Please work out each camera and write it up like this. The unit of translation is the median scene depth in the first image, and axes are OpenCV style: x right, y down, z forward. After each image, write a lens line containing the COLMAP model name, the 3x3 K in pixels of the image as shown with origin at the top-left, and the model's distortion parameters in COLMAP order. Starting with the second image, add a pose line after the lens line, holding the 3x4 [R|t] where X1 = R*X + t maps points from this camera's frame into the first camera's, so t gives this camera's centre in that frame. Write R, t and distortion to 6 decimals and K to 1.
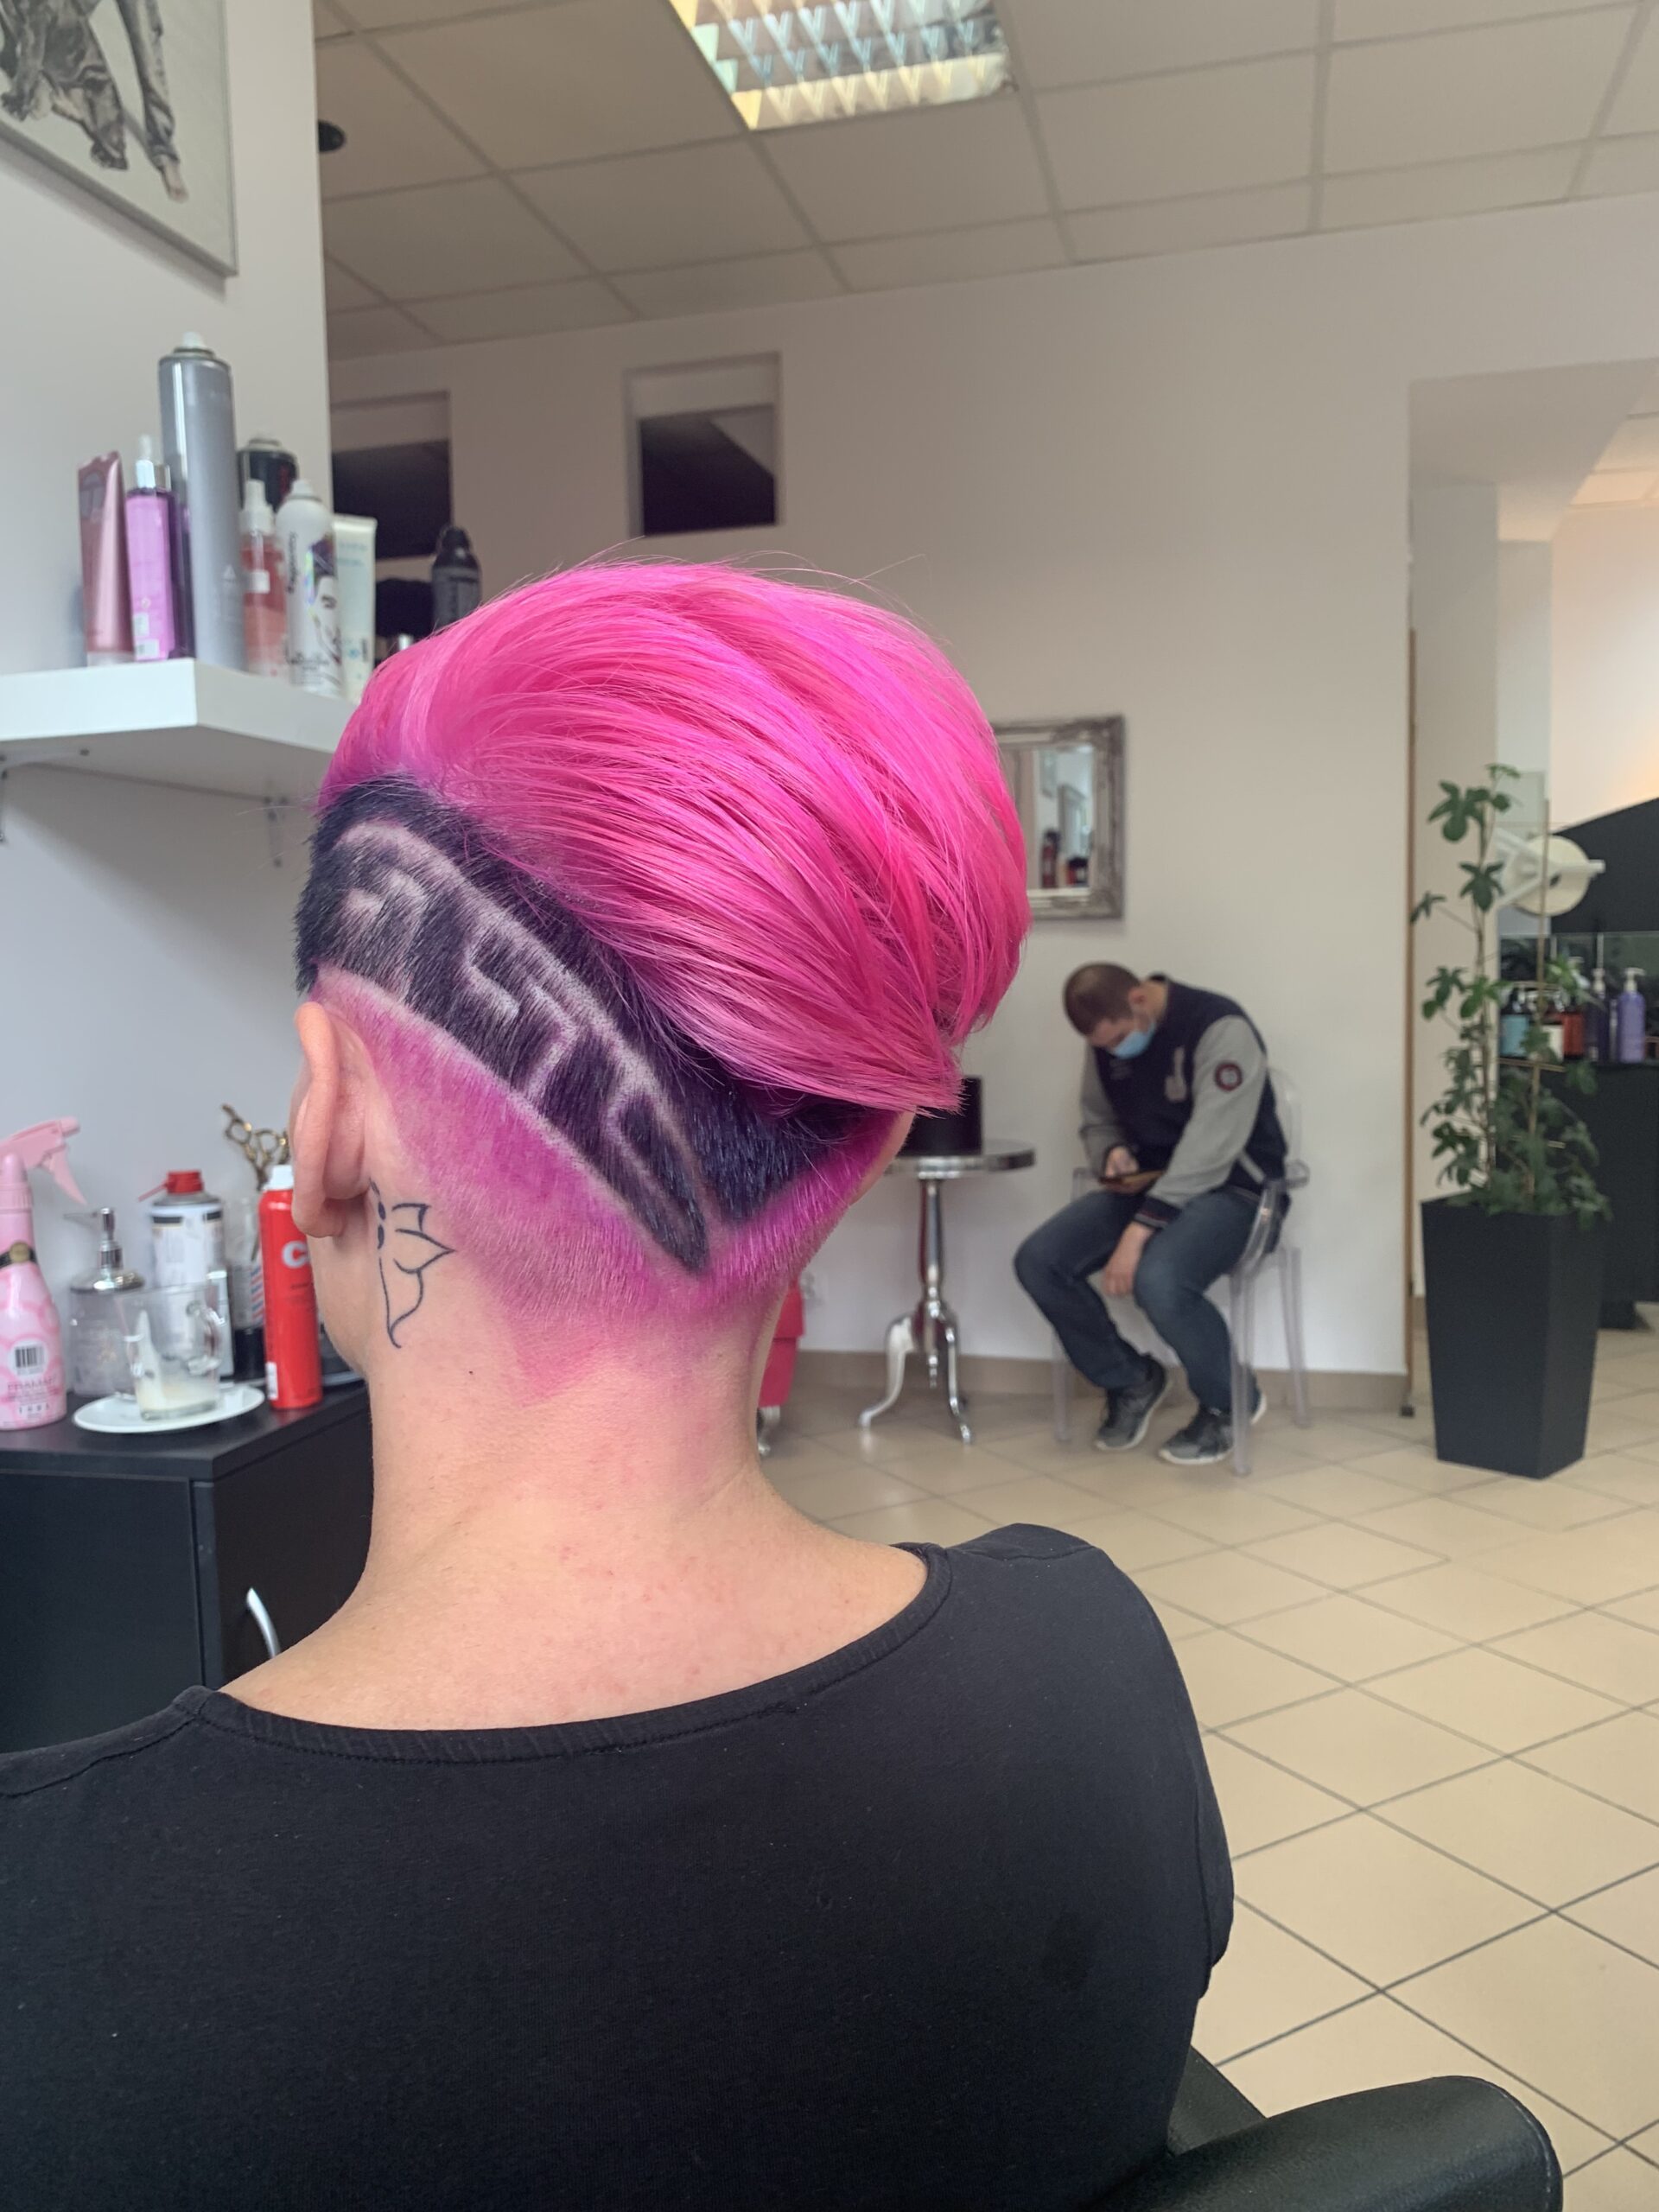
lens RADIAL K [[1683.1, 0, 827.1], [0, 1683.1, 1108.9], [0, 0, 1]] dist [0.020977, -0.031327]
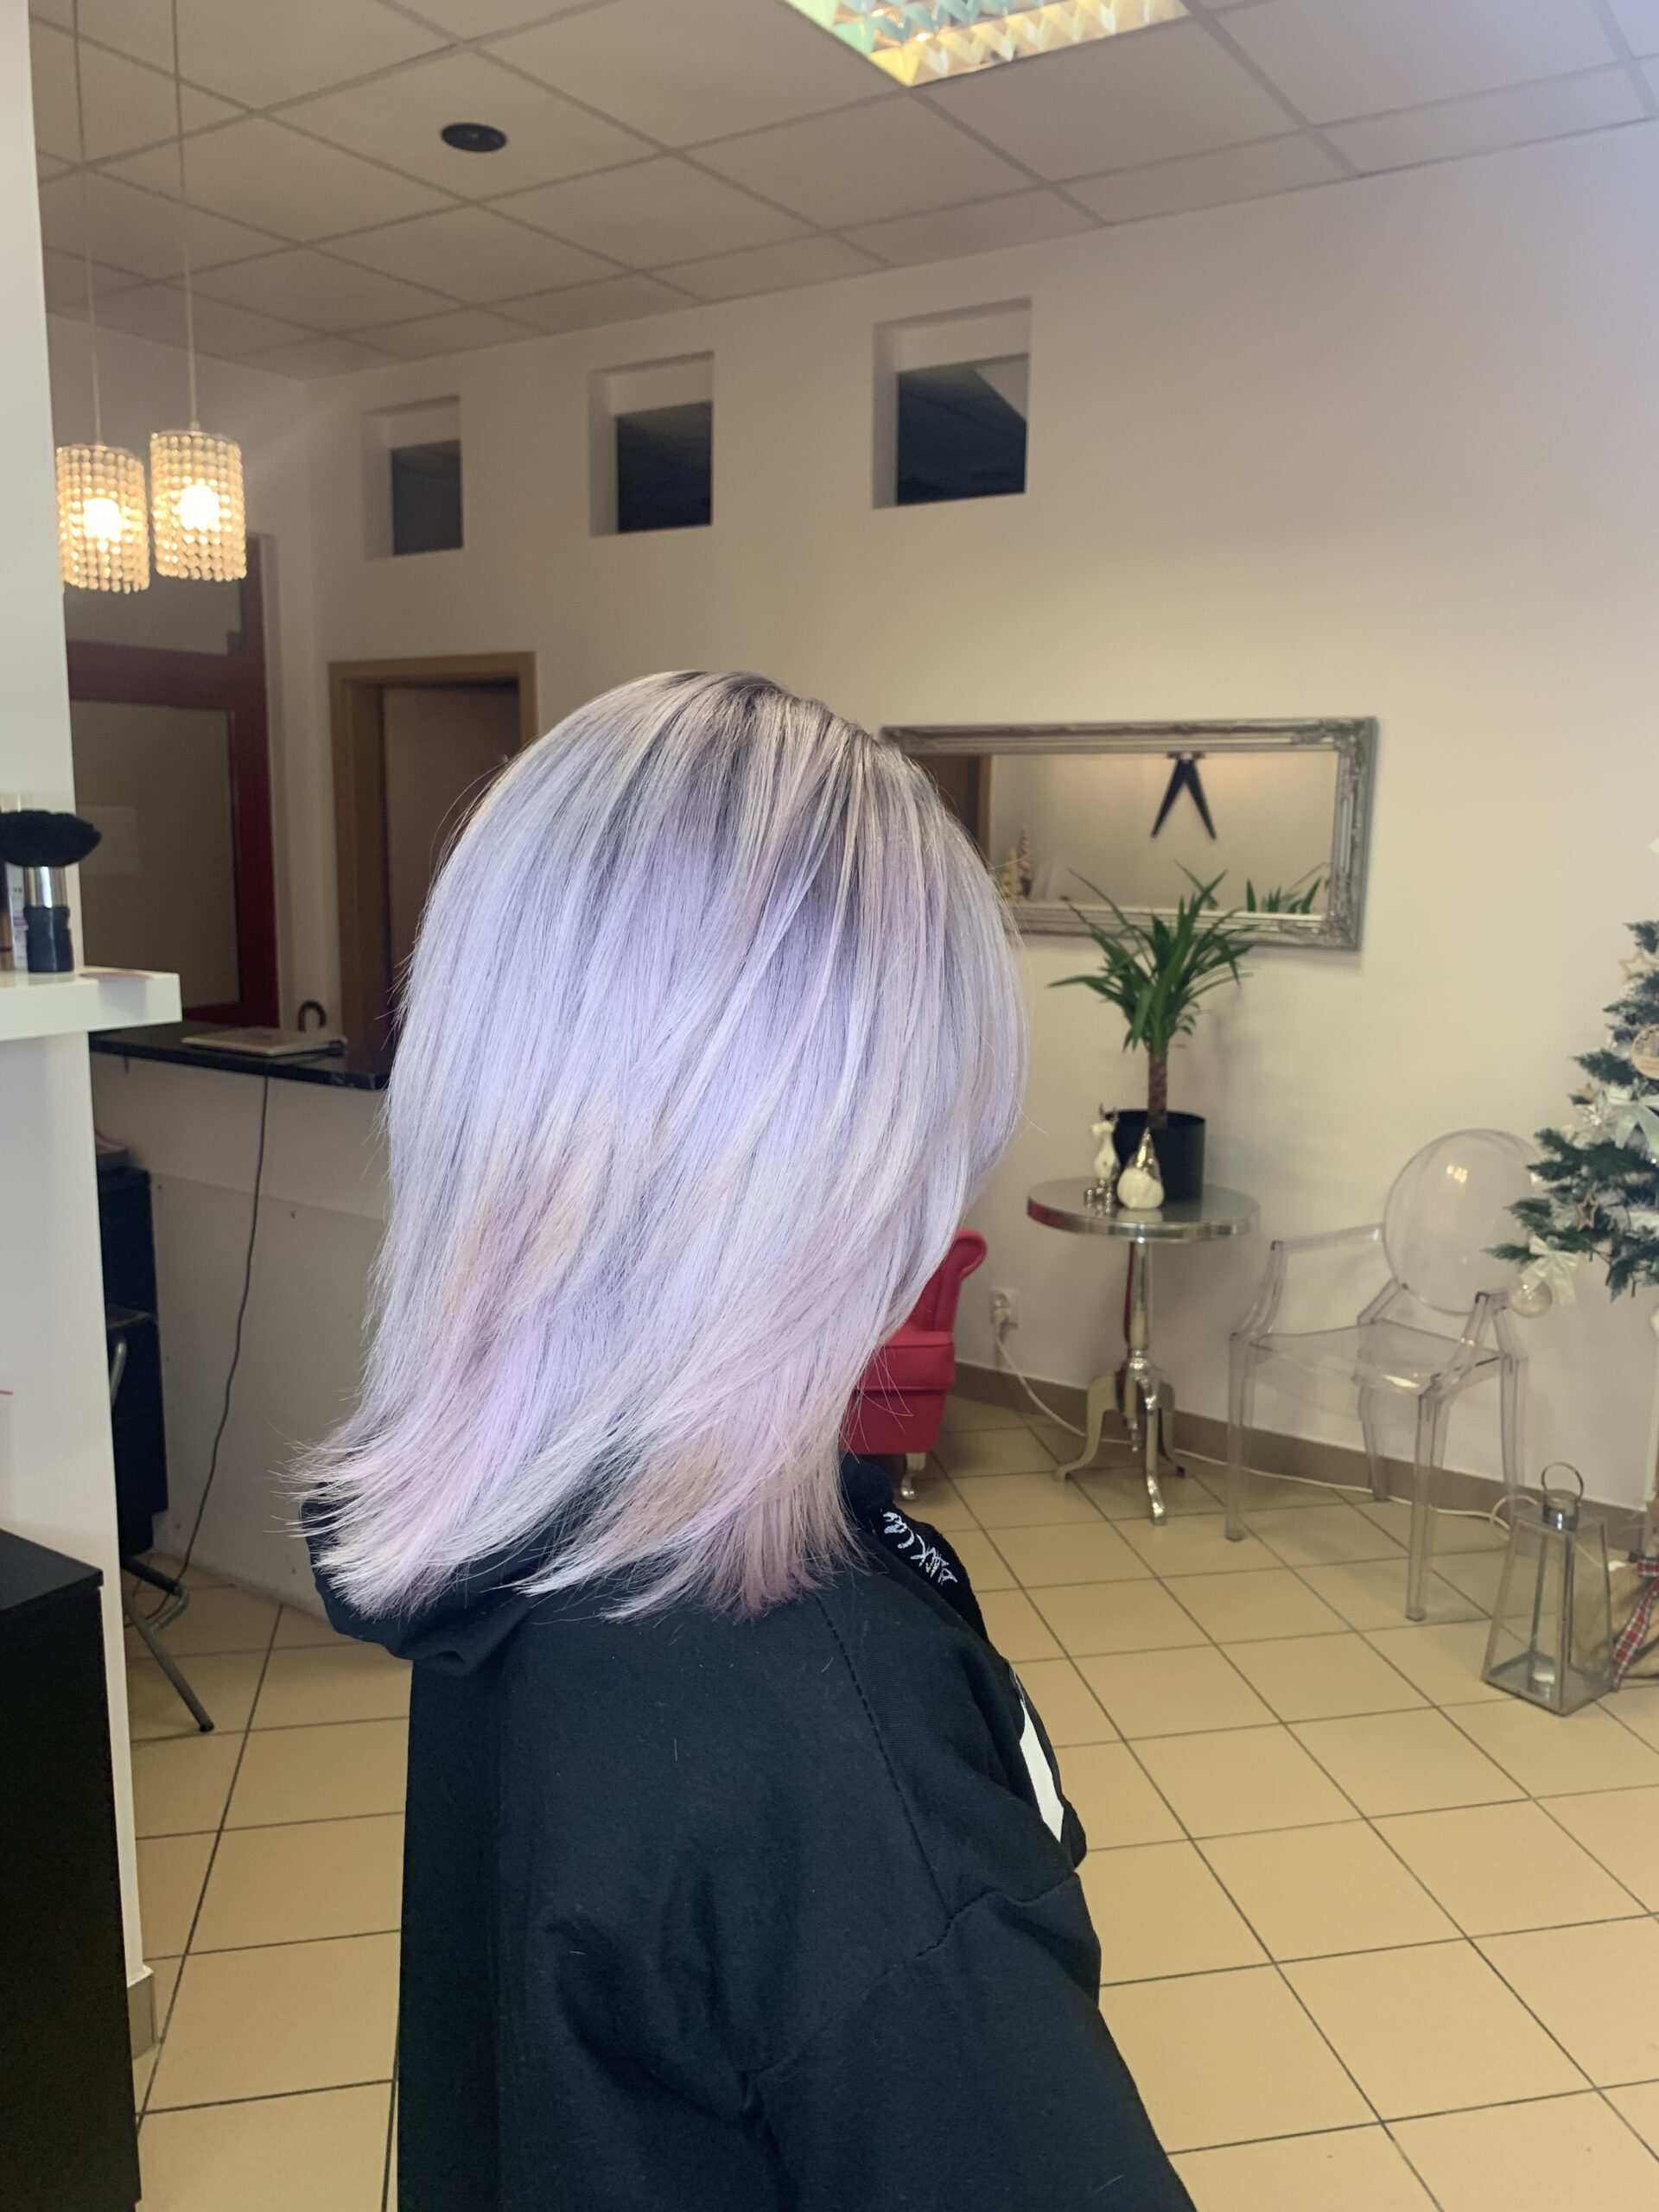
lens RADIAL K [[1683.1, 0, 834.7], [0, 1683.1, 1099.3], [0, 0, 1]] dist [0.020977, -0.031327]
pose [[0.947627, 0.083148, -0.308367, 0.194195], [-0.057179, 0.994085, 0.092333, -0.102506], [0.314220, -0.069865, 0.946776, 0.083875]]
